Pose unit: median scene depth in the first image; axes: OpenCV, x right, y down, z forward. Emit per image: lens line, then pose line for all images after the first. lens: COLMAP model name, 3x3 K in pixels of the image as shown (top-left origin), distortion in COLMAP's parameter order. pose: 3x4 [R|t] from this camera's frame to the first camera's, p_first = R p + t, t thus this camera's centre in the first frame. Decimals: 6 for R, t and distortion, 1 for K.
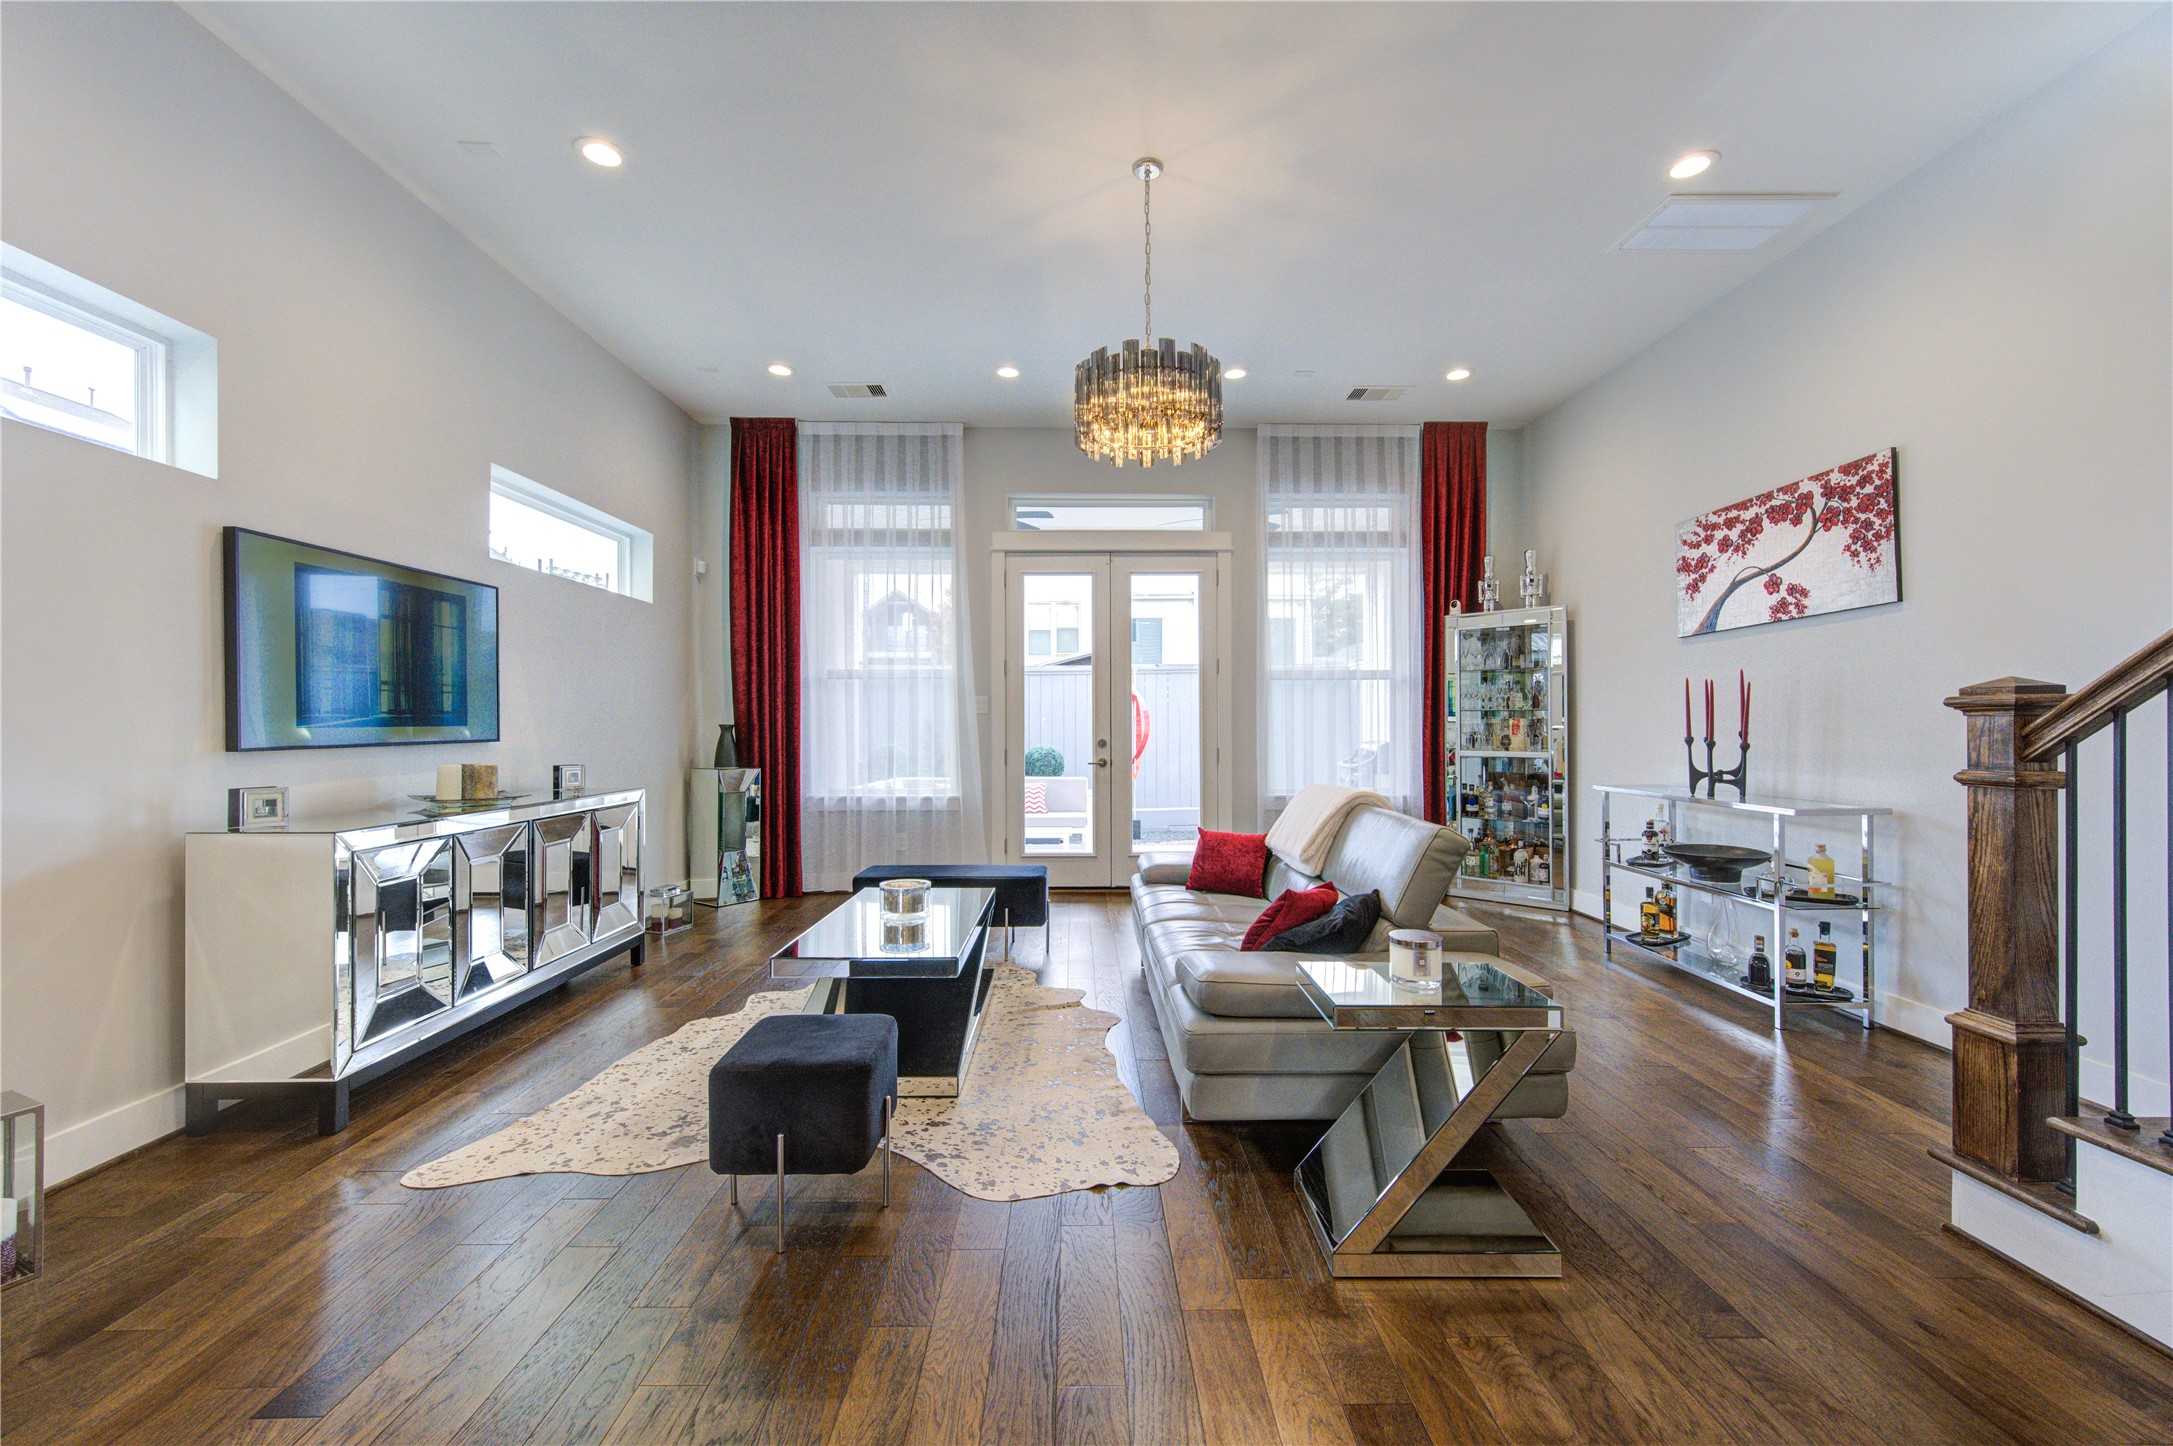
lens RADIAL K [[857.9, 0, 1093.5], [0, 857.9, 728.3], [0, 0, 1]] dist [0.001299, 0.000317]
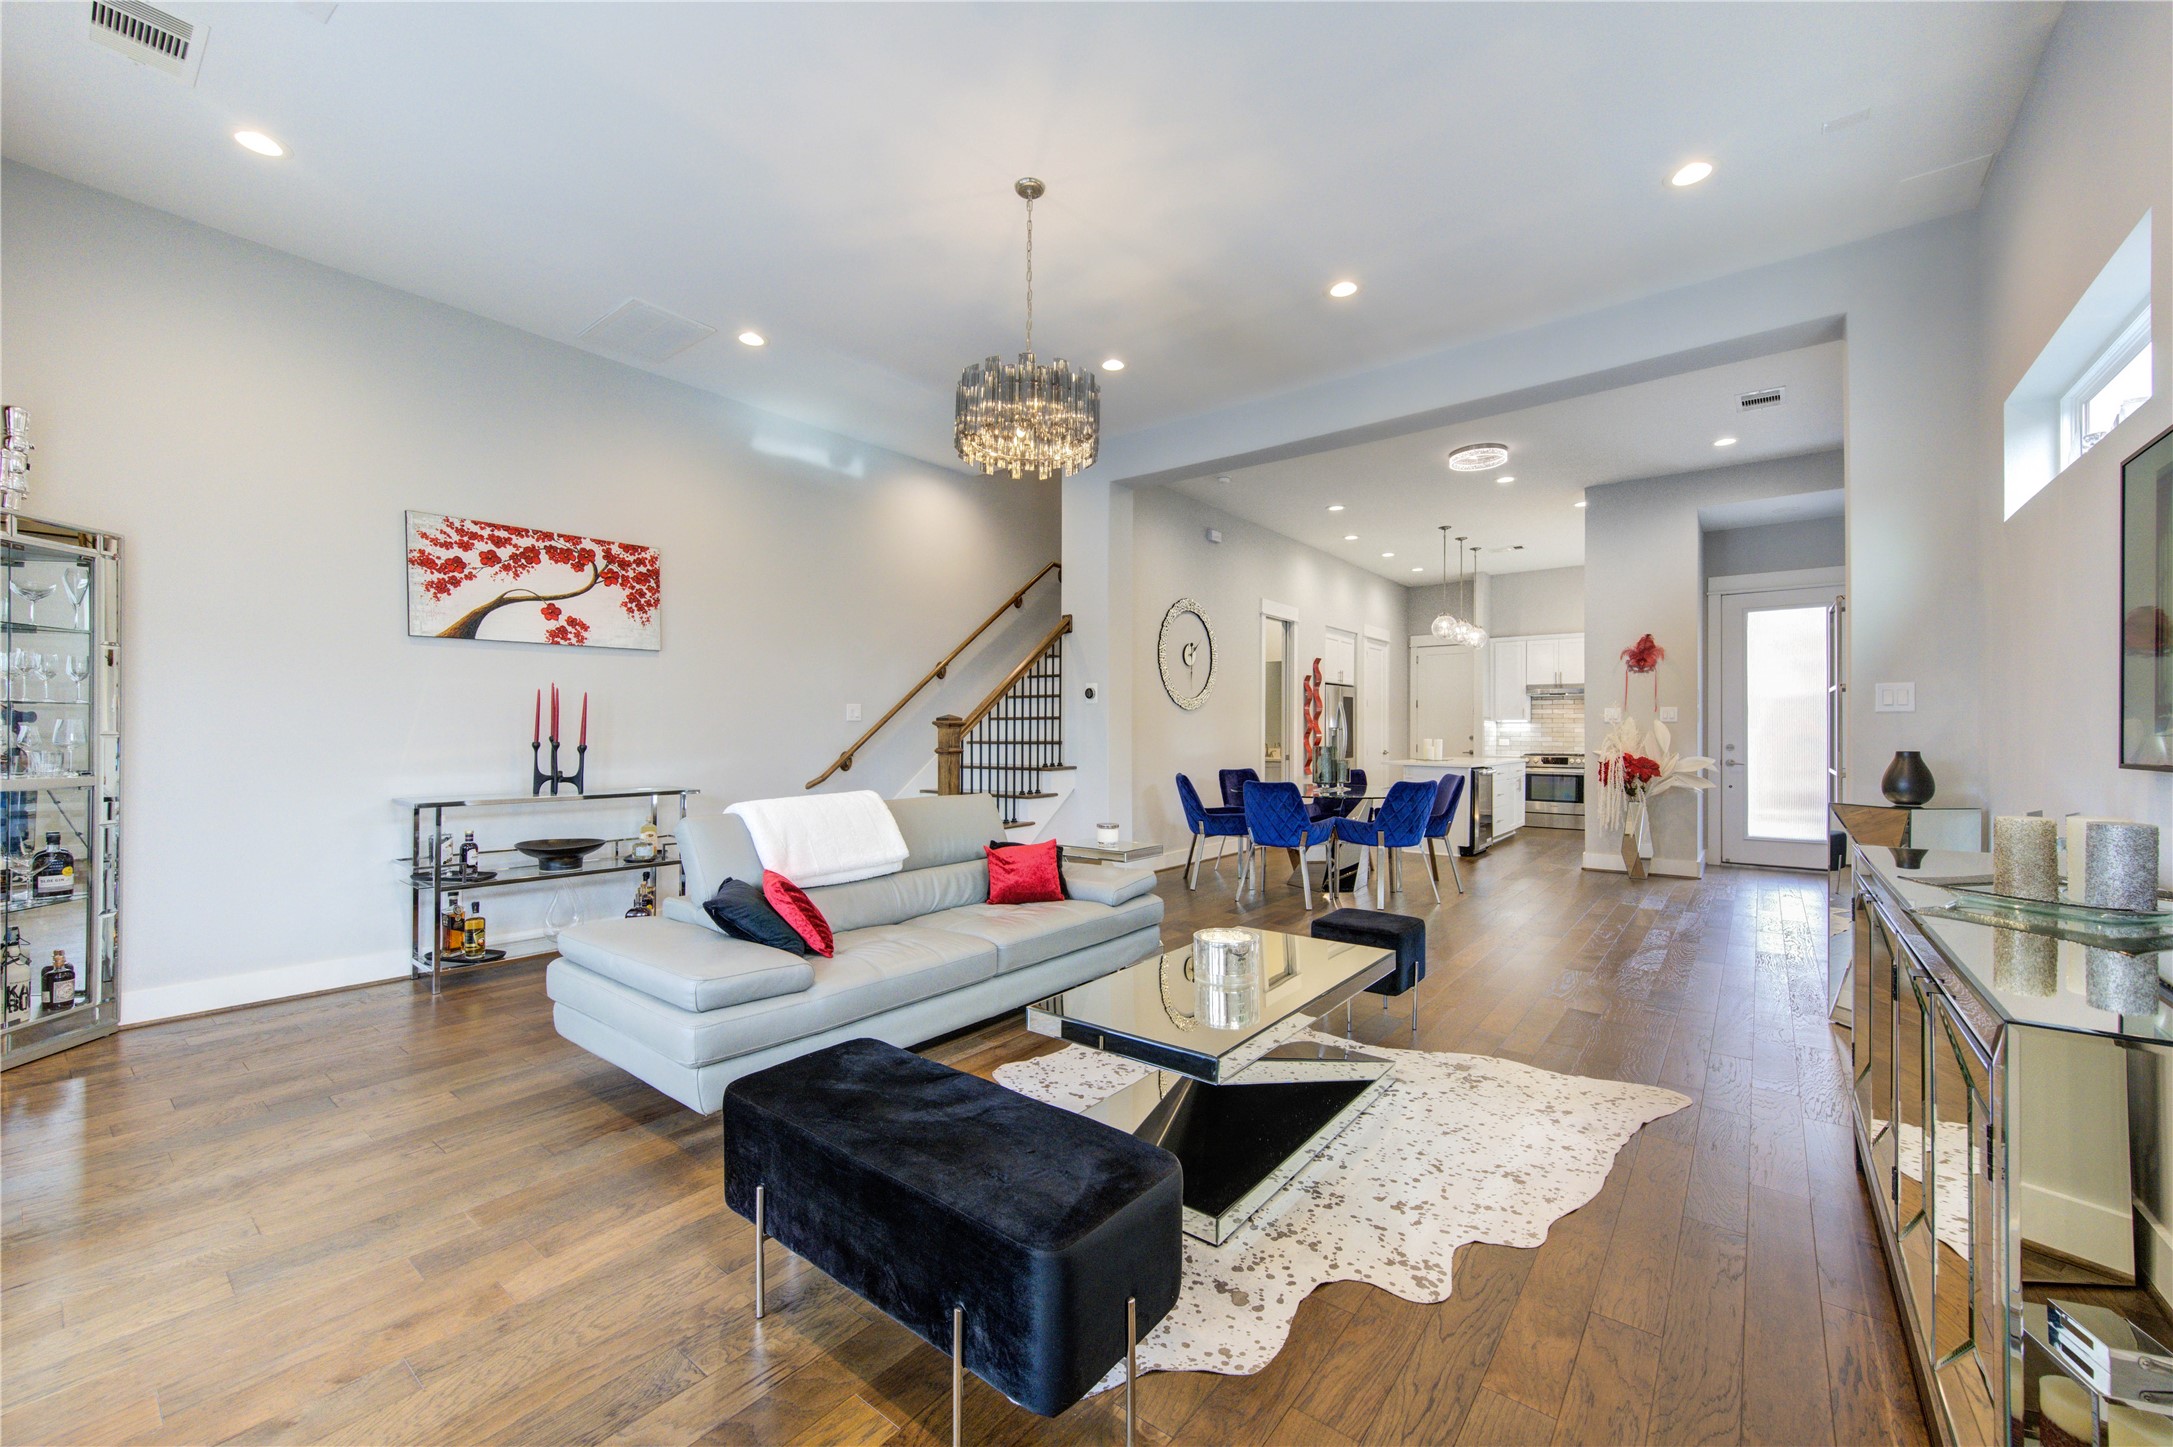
lens RADIAL K [[857.9, 0, 1093.5], [0, 857.9, 728.8], [0, 0, 1]] dist [0.001299, 0.000317]
pose [[-0.778482, 0.002288, 0.627663, -0.554589], [0.001435, 0.999997, -0.001865, -0.003882], [-0.627666, -0.000551, -0.778483, 1.517800]]
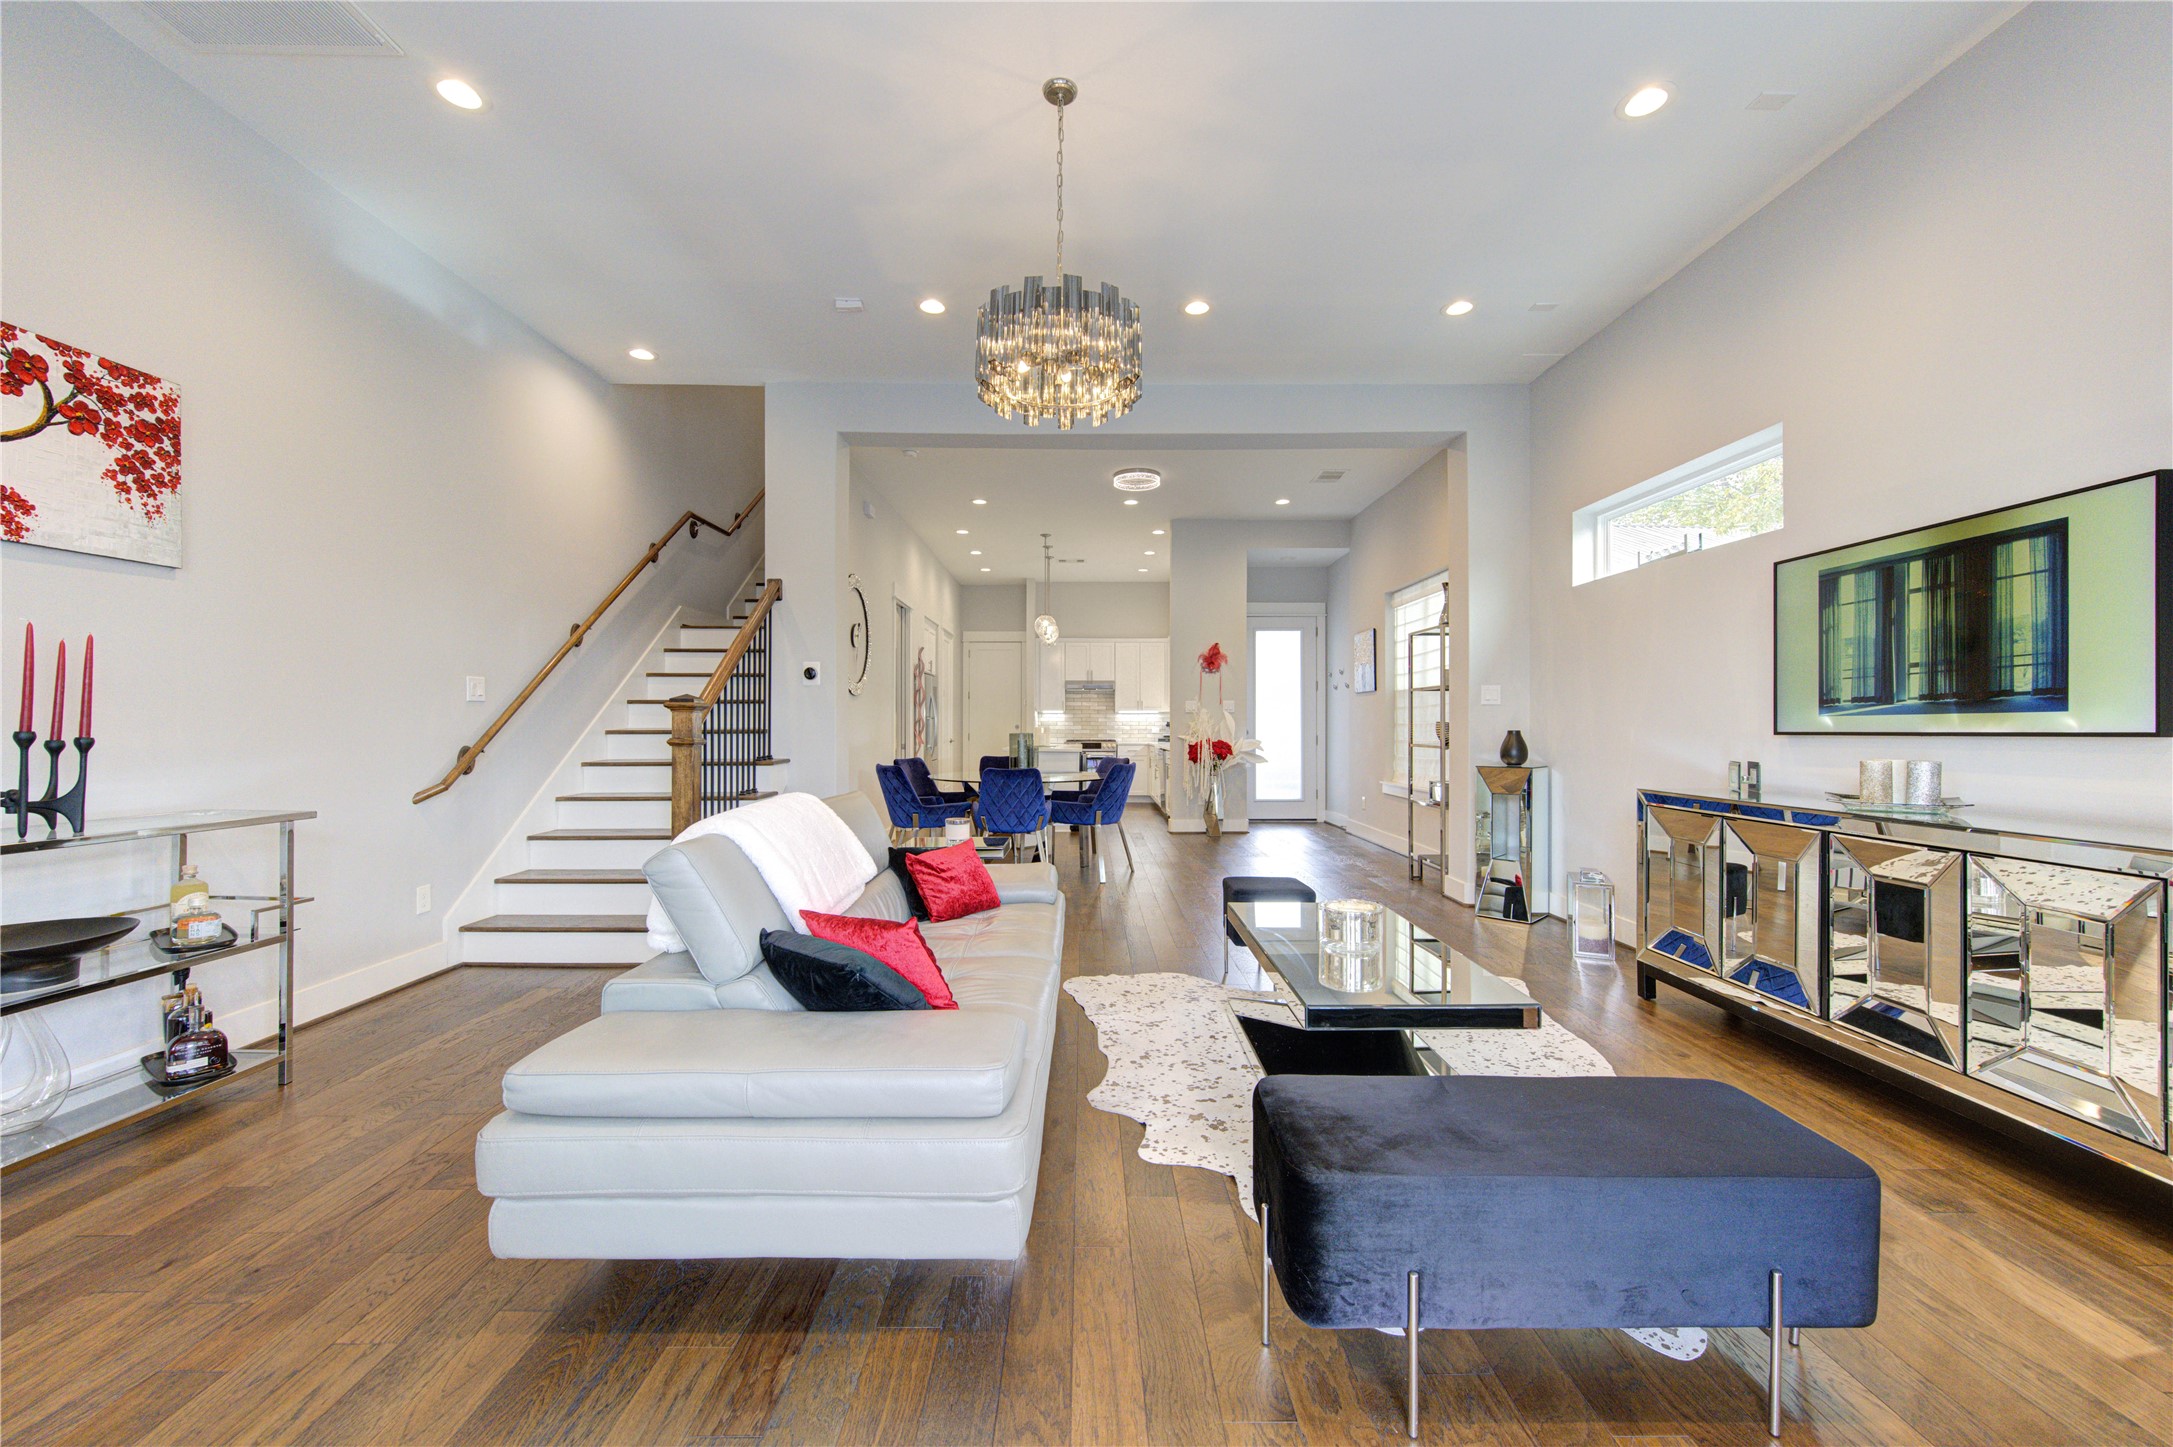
lens RADIAL K [[842.5, 0, 1095.6], [0, 842.5, 726.0], [0, 0, 1]] dist [-0.000998, 0.000626]
pose [[-0.999989, 0.000564, 0.004691, 0.019848], [0.000590, 0.999985, 0.005499, 0.004455], [-0.004688, 0.005501, -0.999974, 1.632557]]
